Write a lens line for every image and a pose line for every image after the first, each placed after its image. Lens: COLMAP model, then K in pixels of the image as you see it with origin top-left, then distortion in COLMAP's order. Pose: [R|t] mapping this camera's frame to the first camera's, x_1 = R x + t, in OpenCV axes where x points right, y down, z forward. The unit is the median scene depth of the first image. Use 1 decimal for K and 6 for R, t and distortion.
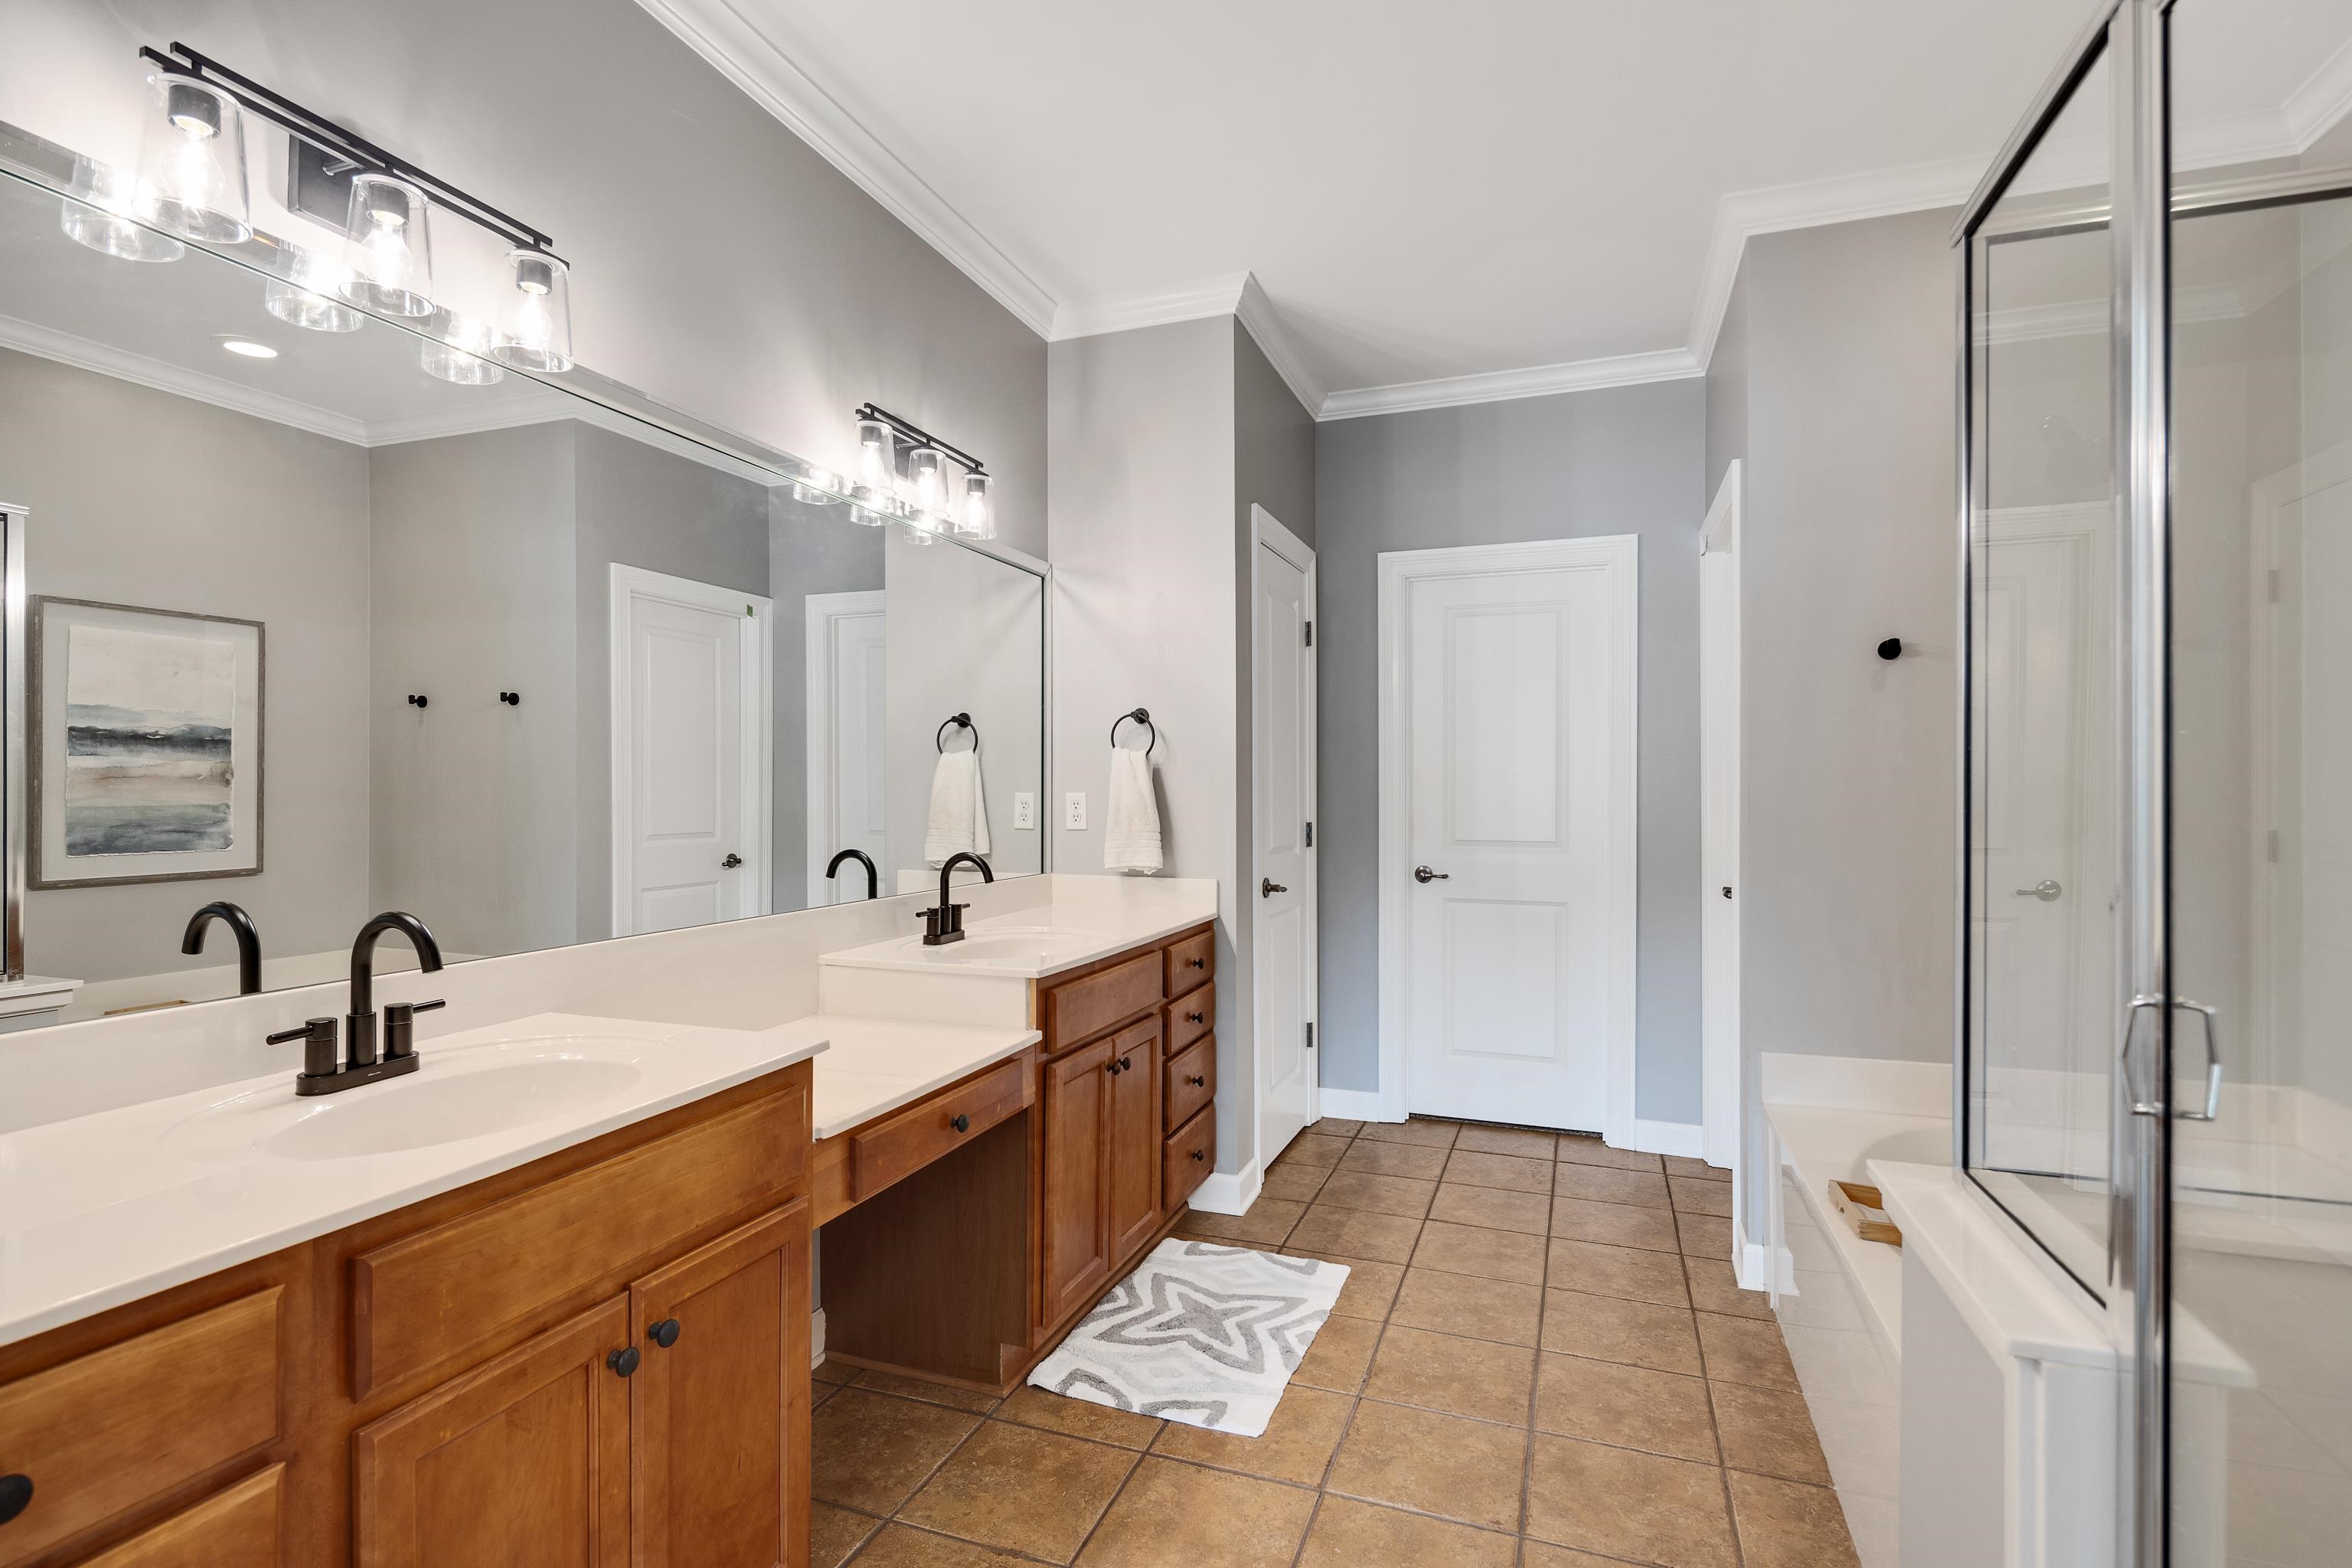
lens RADIAL K [[1138.4, 0, 1155.0], [0, 1138.4, 770.2], [0, 0, 1]] dist [-0.000238, -0.001161]
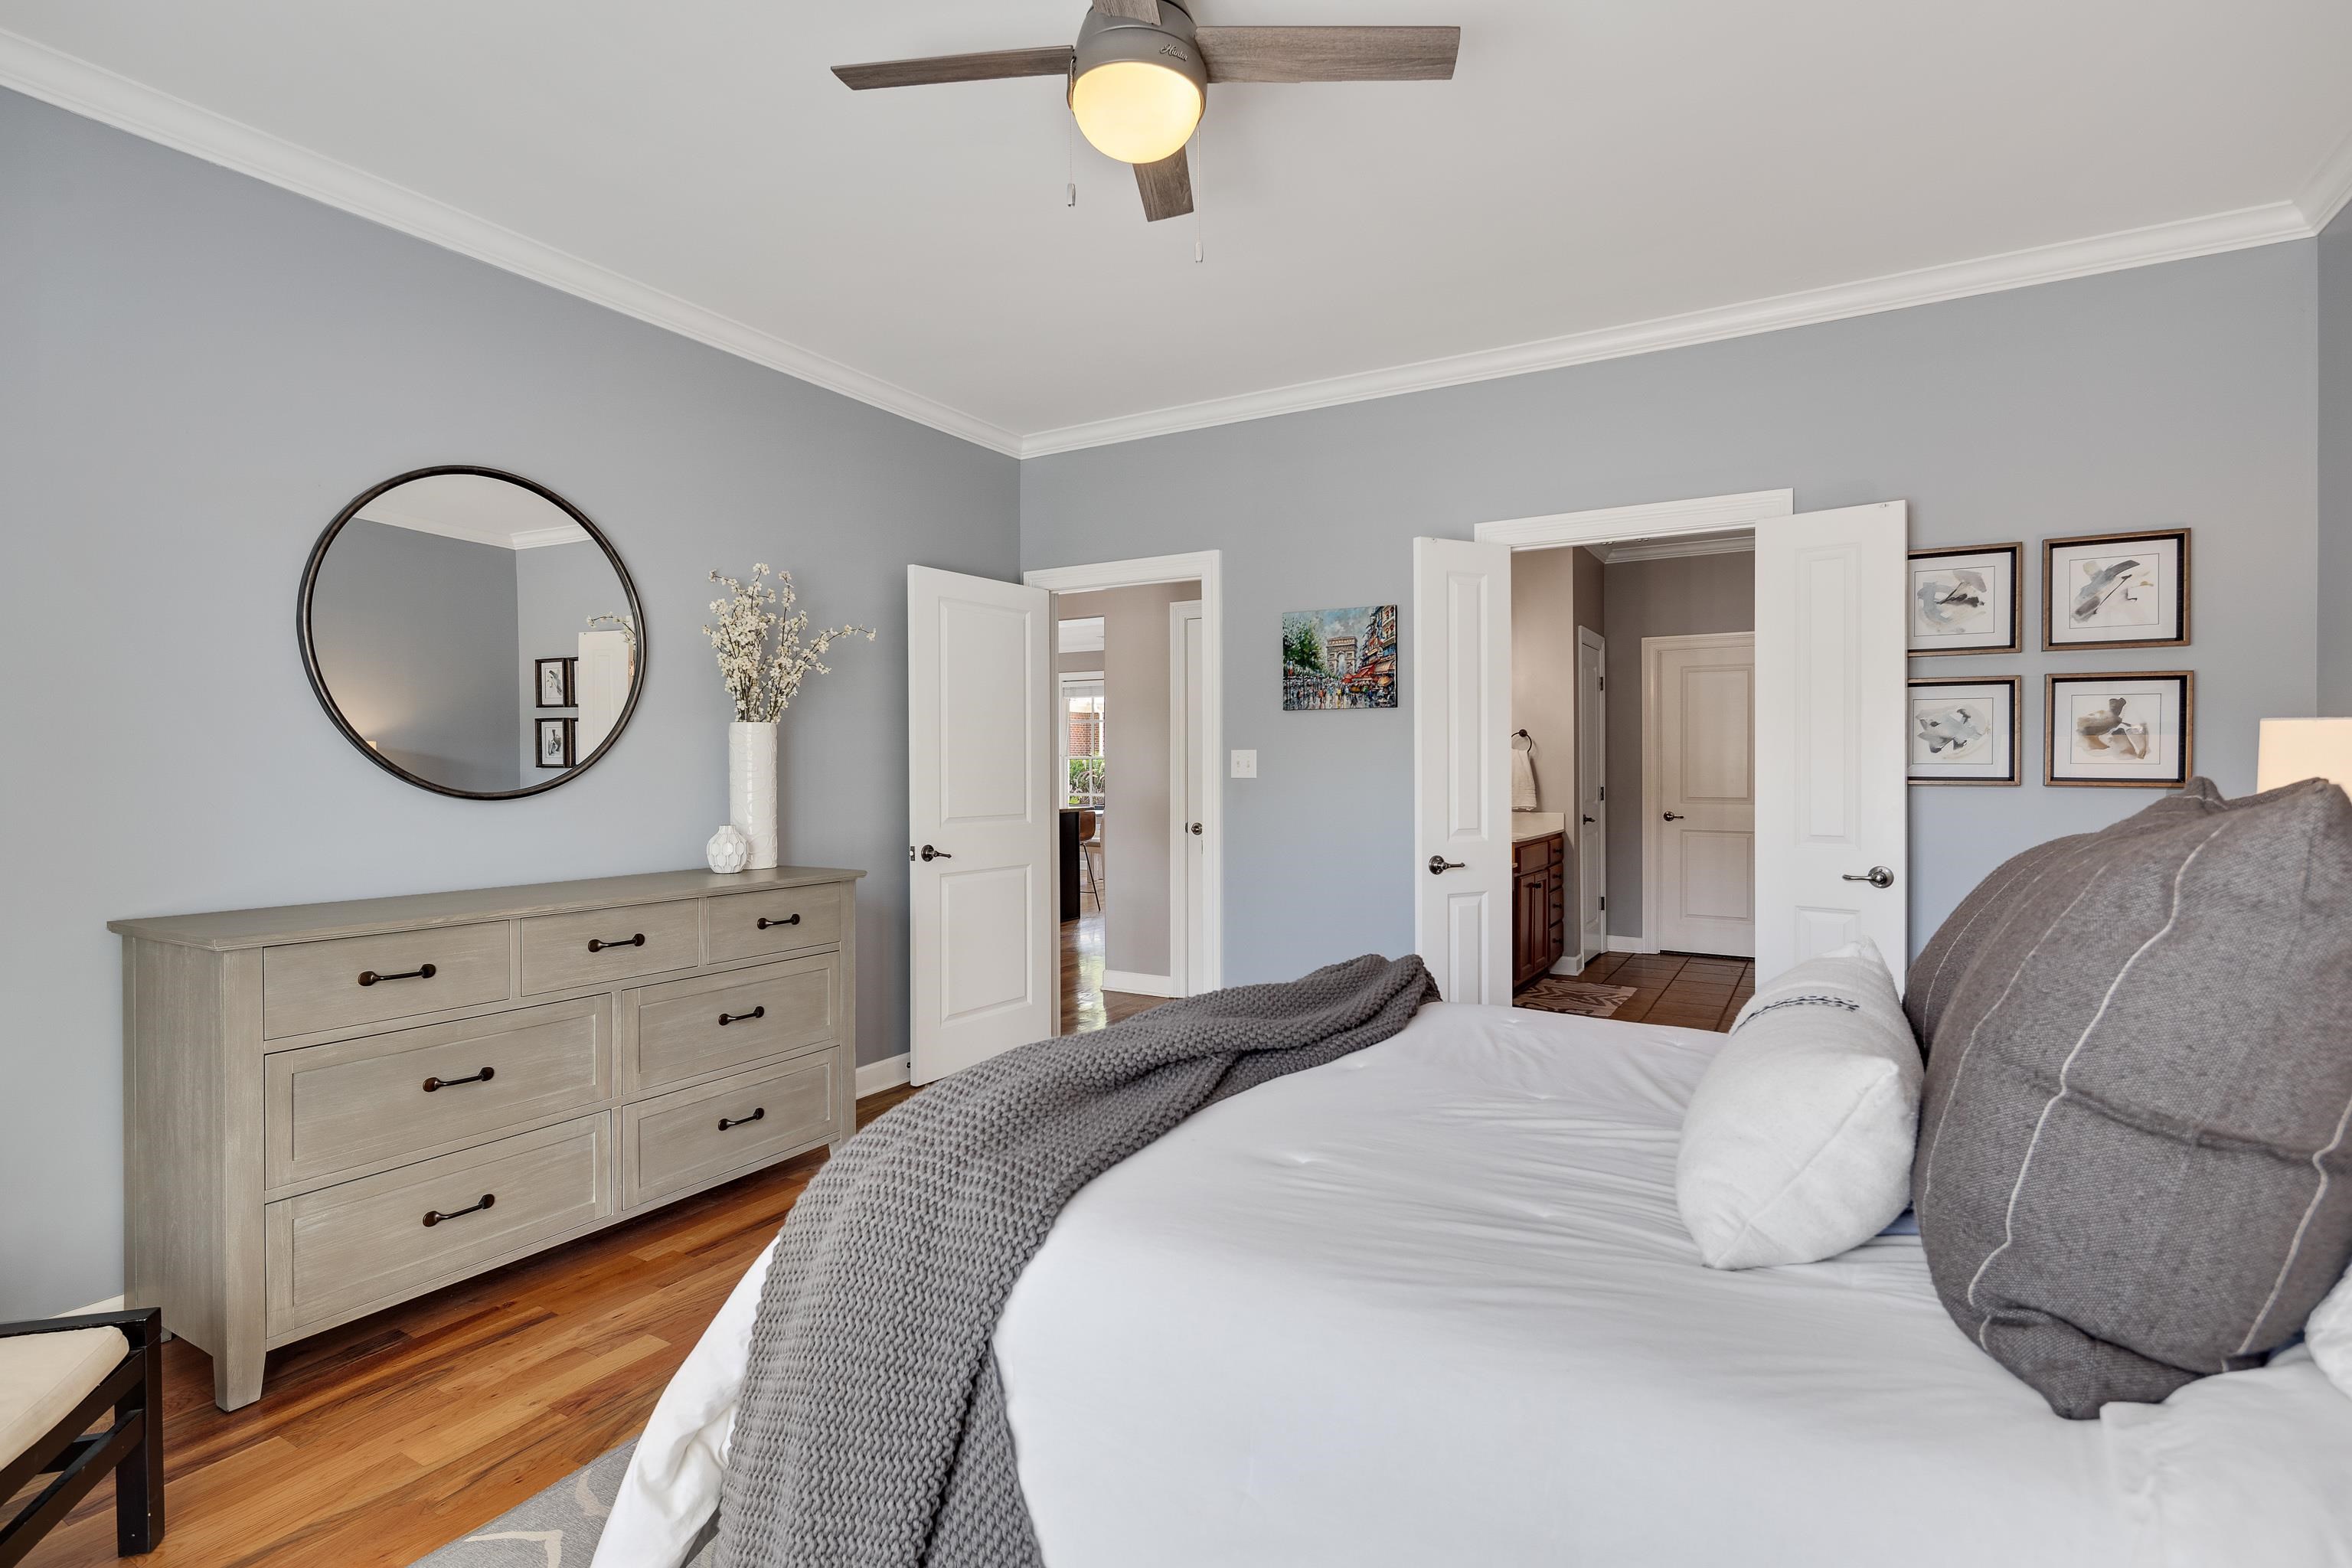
lens RADIAL K [[1138.4, 0, 1155.0], [0, 1138.4, 770.2], [0, 0, 1]] dist [-0.000238, -0.001161]
pose [[0.983801, 0.000238, -0.179262, -0.300946], [0.000887, 0.999980, 0.006199, 0.005628], [0.179260, -0.006258, 0.983782, -1.145095]]
